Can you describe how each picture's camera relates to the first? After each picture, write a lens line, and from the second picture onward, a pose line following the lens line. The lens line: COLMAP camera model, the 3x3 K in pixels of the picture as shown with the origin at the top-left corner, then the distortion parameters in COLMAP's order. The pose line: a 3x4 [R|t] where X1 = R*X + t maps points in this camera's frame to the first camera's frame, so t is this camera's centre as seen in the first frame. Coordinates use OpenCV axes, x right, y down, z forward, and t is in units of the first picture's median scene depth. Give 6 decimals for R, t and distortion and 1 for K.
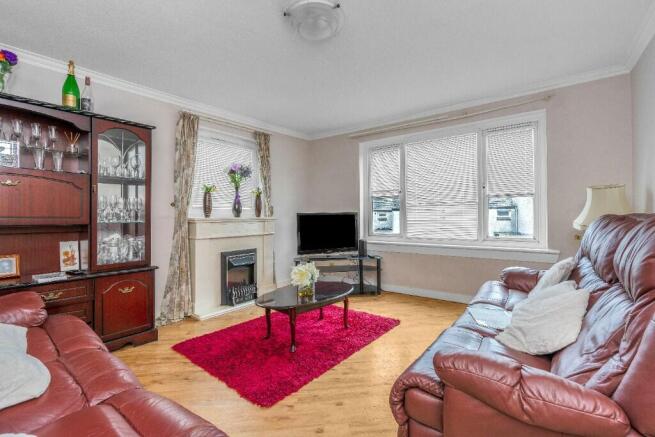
lens RADIAL K [[305.4, 0, 325.2], [0, 305.4, 215.7], [0, 0, 1]] dist [0.002448, 0.000226]
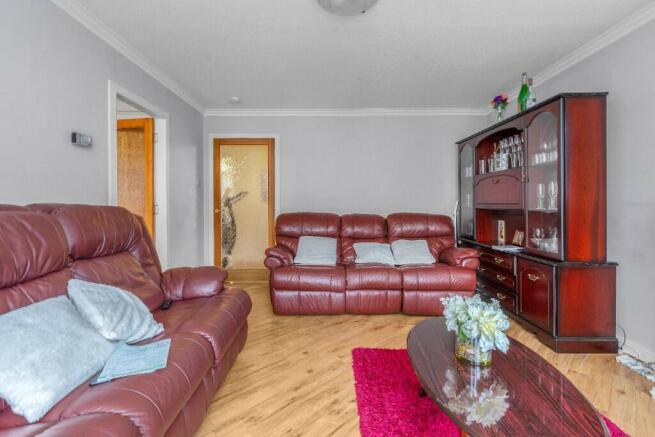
lens RADIAL K [[305.4, 0, 325.2], [0, 305.4, 215.7], [0, 0, 1]] dist [0.002448, 0.000226]
pose [[-0.805701, 0.025981, -0.591753, 0.555240], [0.003361, 0.999222, 0.039296, 0.001021], [0.592313, 0.029672, -0.805161, 1.638041]]
